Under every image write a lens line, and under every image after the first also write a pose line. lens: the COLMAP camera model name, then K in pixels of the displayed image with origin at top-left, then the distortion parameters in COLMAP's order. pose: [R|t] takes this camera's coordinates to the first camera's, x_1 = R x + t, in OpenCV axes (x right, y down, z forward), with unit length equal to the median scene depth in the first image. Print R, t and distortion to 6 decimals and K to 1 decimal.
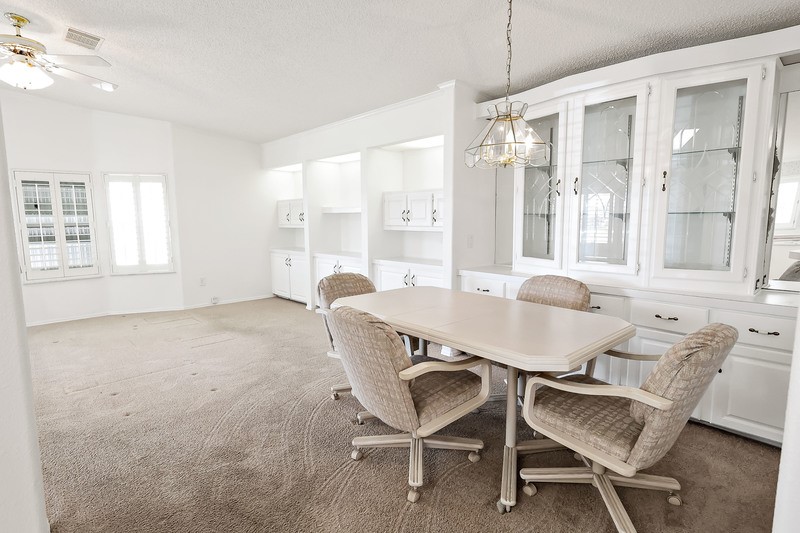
lens RADIAL K [[435.1, 0, 400.0], [0, 435.1, 267.7], [0, 0, 1]] dist [0.001412, 0.000015]
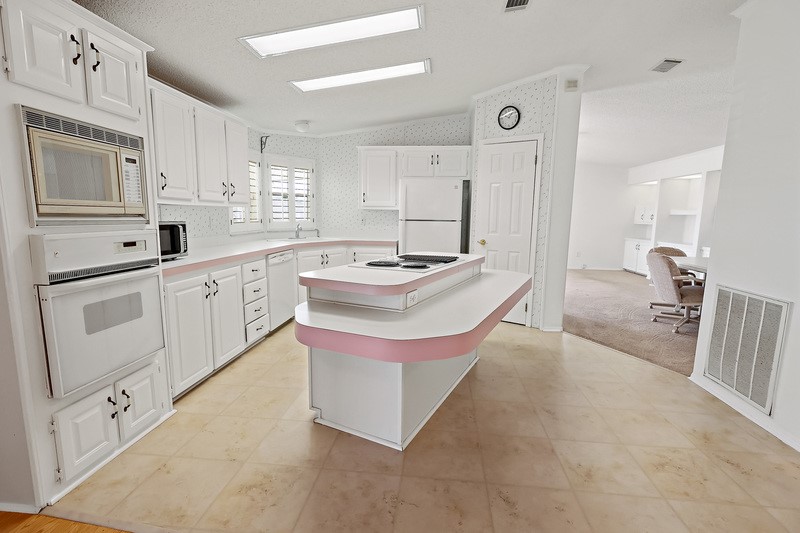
lens RADIAL K [[368.7, 0, 403.4], [0, 368.7, 264.4], [0, 0, 1]] dist [-0.000201, 0.000702]
pose [[0.671177, 0.119152, -0.731658, 0.161330], [-0.105346, 0.992312, 0.064962, 0.056995], [0.733773, 0.033476, 0.678569, -0.525420]]
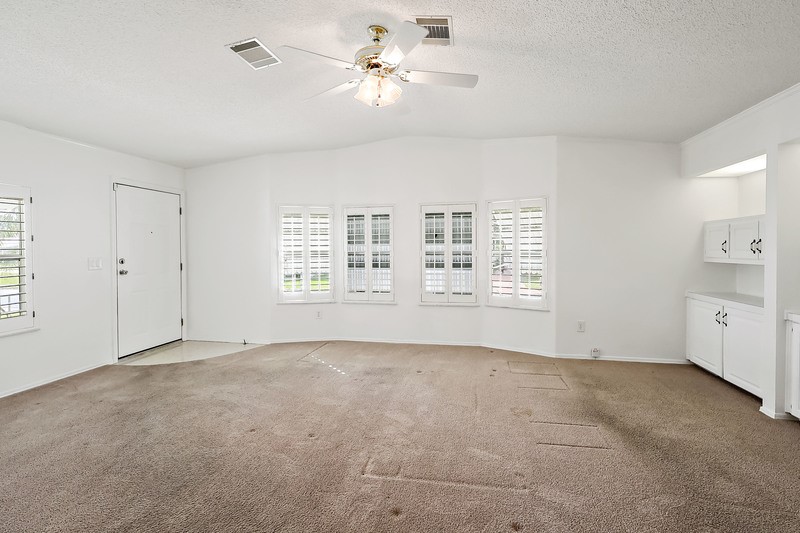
lens RADIAL K [[368.7, 0, 398.9], [0, 368.7, 257.9], [0, 0, 1]] dist [-0.000201, 0.000702]
pose [[0.587974, 0.029864, -0.808329, -0.123607], [-0.095565, 0.994884, -0.032758, -0.044229], [0.803215, 0.096509, 0.587820, 0.369304]]
